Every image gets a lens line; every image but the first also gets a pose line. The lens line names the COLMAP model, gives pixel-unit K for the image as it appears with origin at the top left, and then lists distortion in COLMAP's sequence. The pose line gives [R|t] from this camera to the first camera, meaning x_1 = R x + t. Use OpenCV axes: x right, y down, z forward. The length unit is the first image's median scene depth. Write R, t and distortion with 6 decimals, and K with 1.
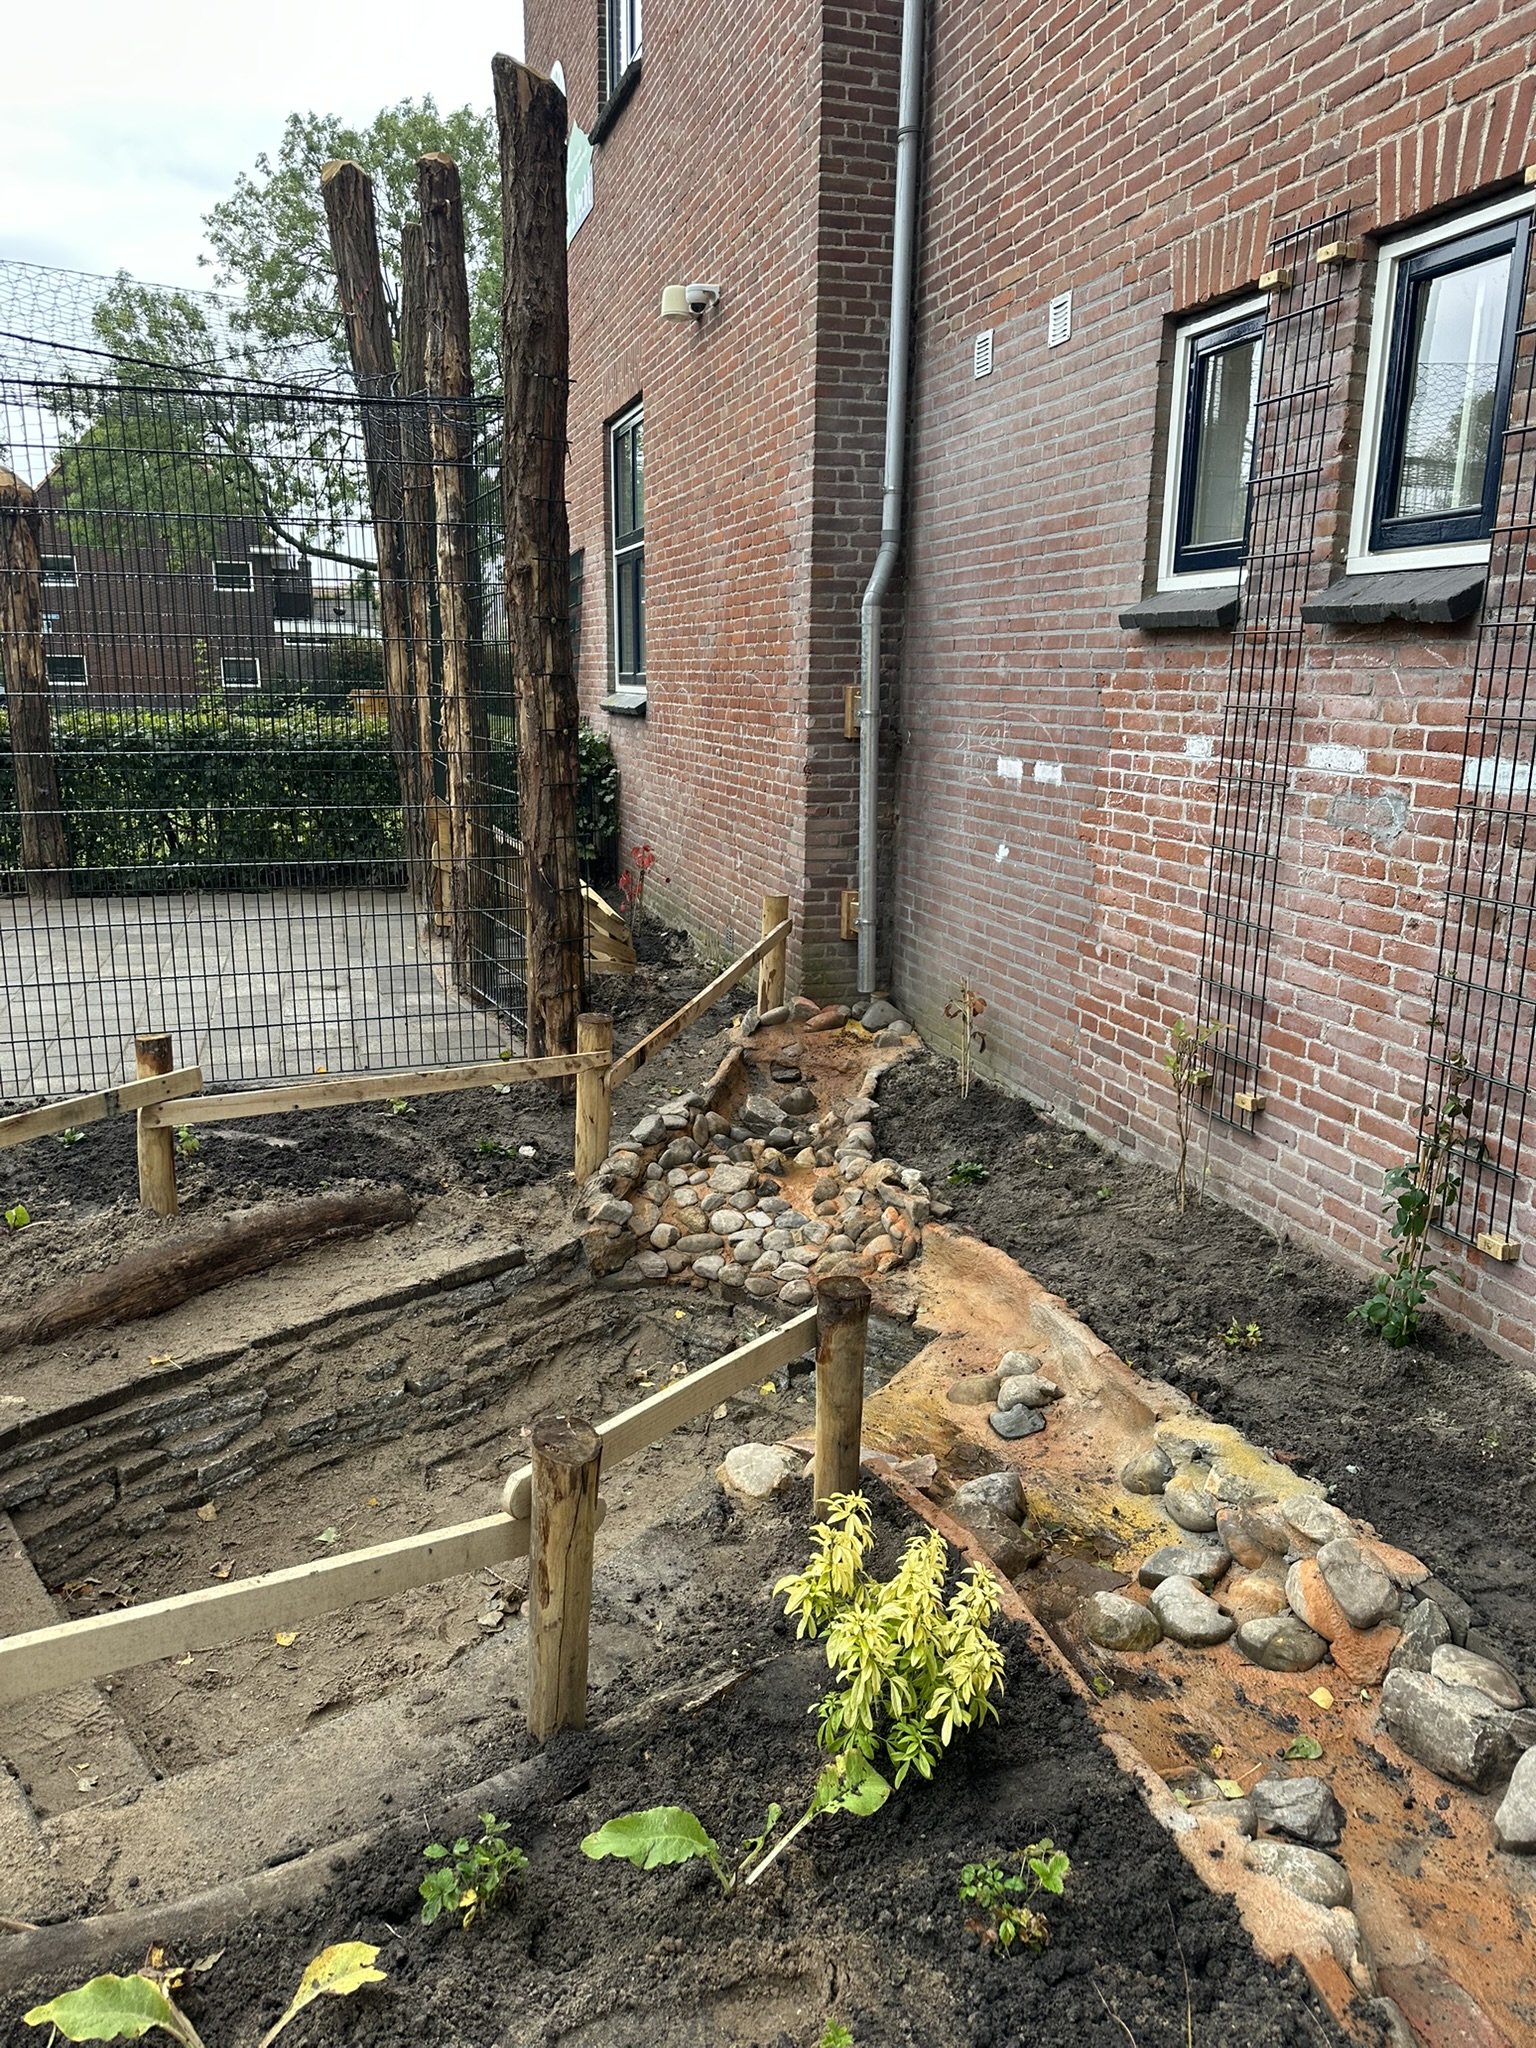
lens RADIAL K [[1366.1, 0, 642.5], [0, 1366.1, 986.6], [0, 0, 1]] dist [0.038169, -0.087330]
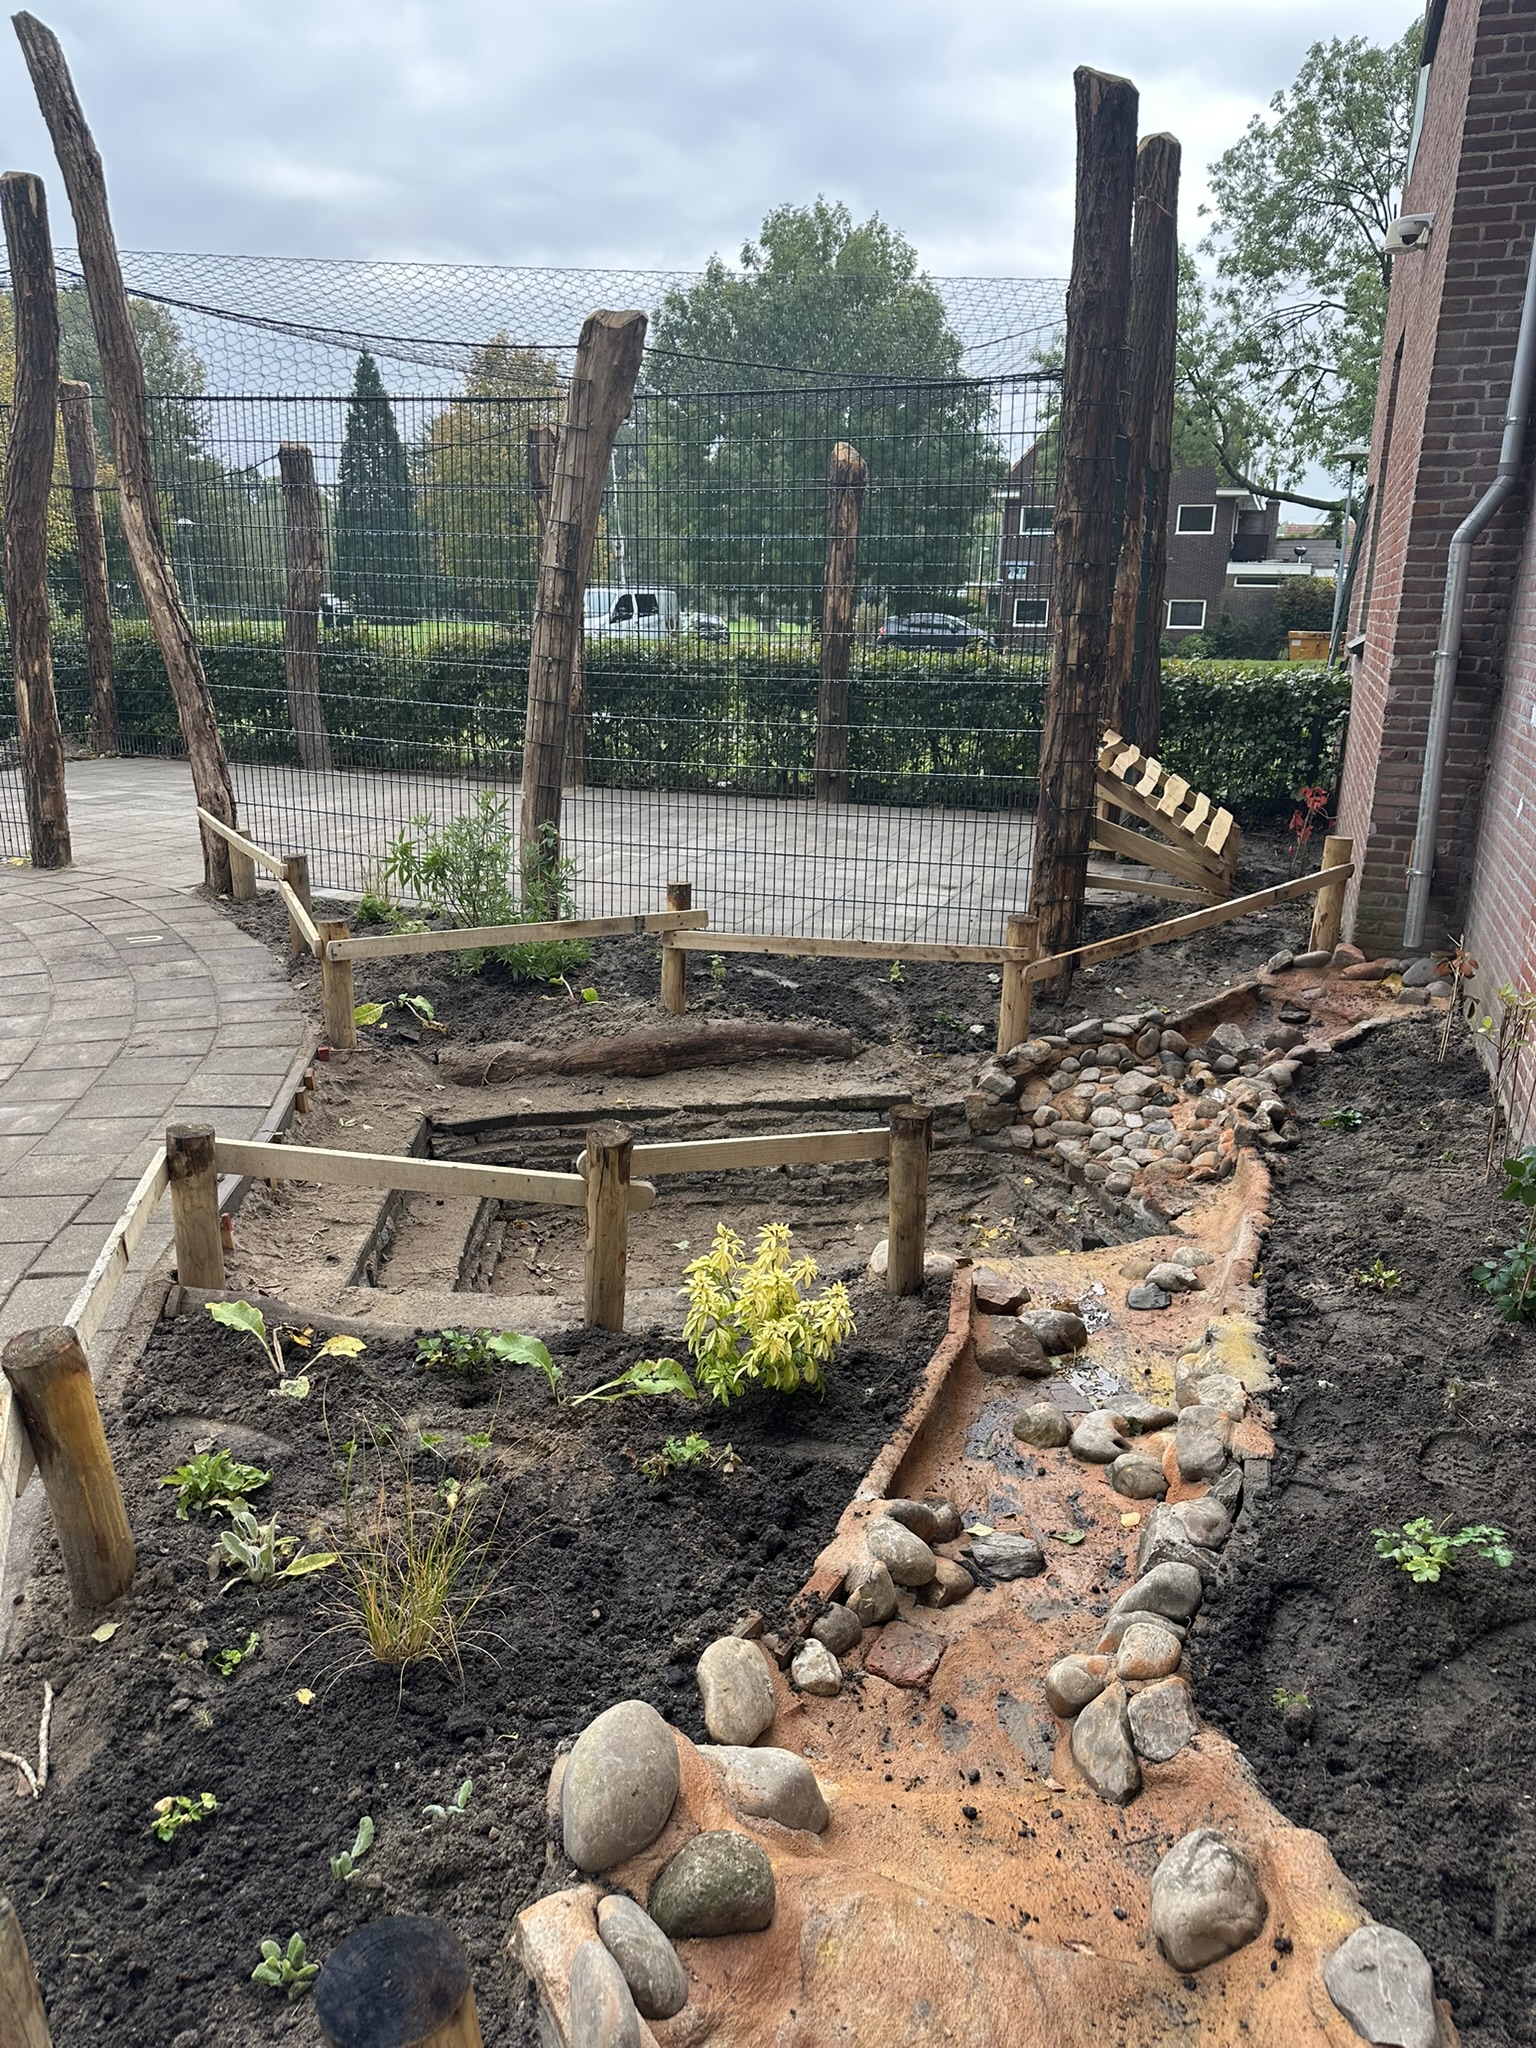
lens RADIAL K [[1424.9, 0, 766.3], [0, 1424.9, 1024.3], [0, 0, 1]] dist [-0.056475, -0.002077]
pose [[0.785362, 0.166219, -0.596304, 0.509670], [-0.131641, 0.986088, 0.101493, 0.017865], [0.604878, -0.001211, 0.796317, -0.074122]]
